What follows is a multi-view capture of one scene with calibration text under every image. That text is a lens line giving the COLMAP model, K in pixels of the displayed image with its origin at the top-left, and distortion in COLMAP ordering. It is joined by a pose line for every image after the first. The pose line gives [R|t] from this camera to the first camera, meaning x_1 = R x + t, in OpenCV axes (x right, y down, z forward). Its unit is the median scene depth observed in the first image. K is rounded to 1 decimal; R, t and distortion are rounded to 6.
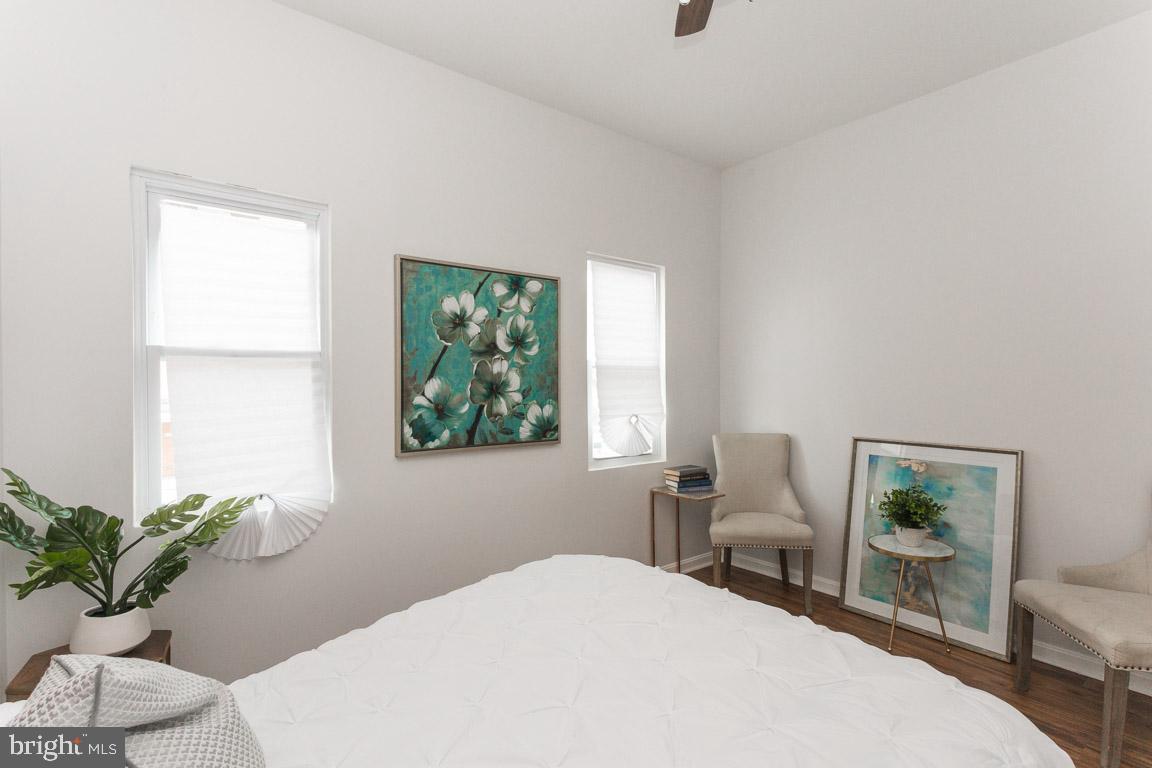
lens RADIAL K [[539.0, 0, 576.0], [0, 539.0, 384.0], [0, 0, 1]] dist [0.000565, 0.000233]
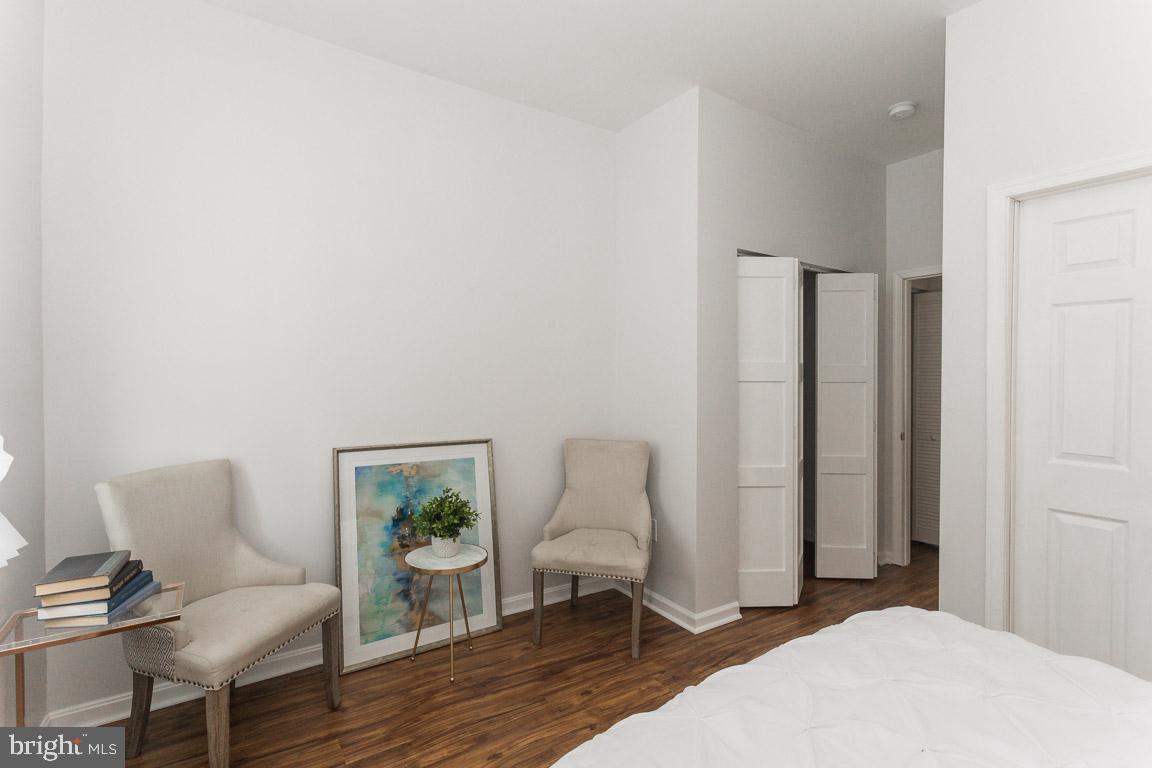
lens RADIAL K [[539.0, 0, 576.0], [0, 539.0, 384.0], [0, 0, 1]] dist [0.000565, 0.000233]
pose [[0.088995, -0.007169, 0.996006, -0.284351], [0.003311, 0.999971, 0.006902, 0.002503], [-0.996027, 0.002684, 0.089016, 0.740119]]
